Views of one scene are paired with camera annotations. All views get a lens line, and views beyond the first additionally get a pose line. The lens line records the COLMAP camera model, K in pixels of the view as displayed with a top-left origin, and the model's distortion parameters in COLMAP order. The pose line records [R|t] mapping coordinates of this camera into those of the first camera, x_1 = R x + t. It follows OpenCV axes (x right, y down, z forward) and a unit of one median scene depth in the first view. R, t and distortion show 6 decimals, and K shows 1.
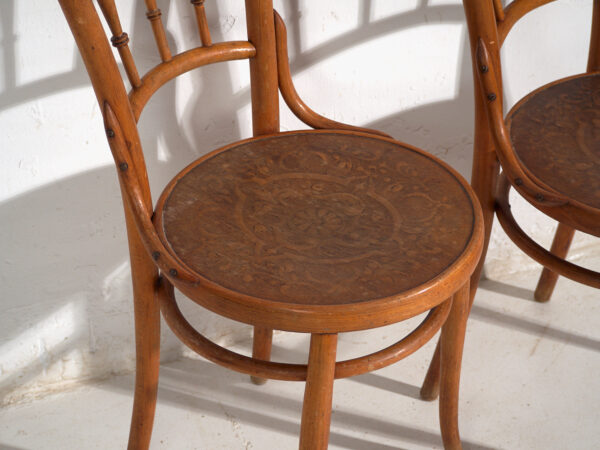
lens RADIAL K [[1507.4, 0, 300.0], [0, 1507.4, 225.0], [0, 0, 1]] dist [0.048388, -0.132839]
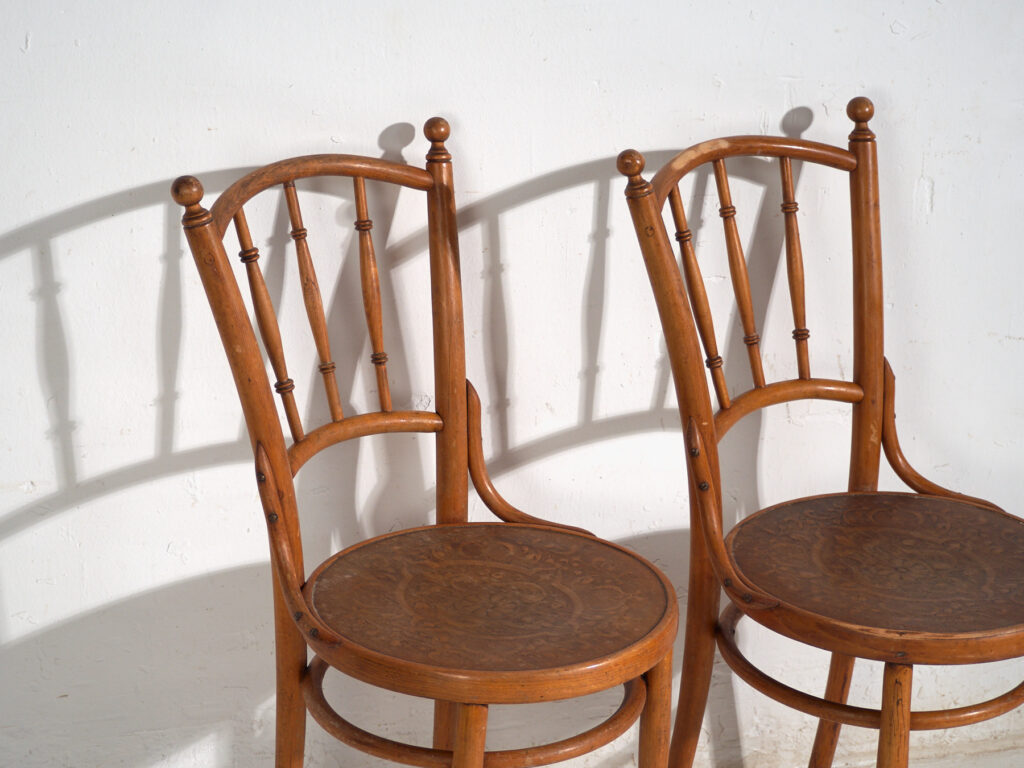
lens RADIAL K [[2572.6, 0, 512.0], [0, 2572.6, 384.0], [0, 0, 1]] dist [0.048388, -0.132839]
pose [[0.994058, 0.055606, -0.093574, 0.152249], [-0.077439, 0.965414, -0.248956, 0.236290], [0.076495, 0.254723, 0.963984, -0.457369]]
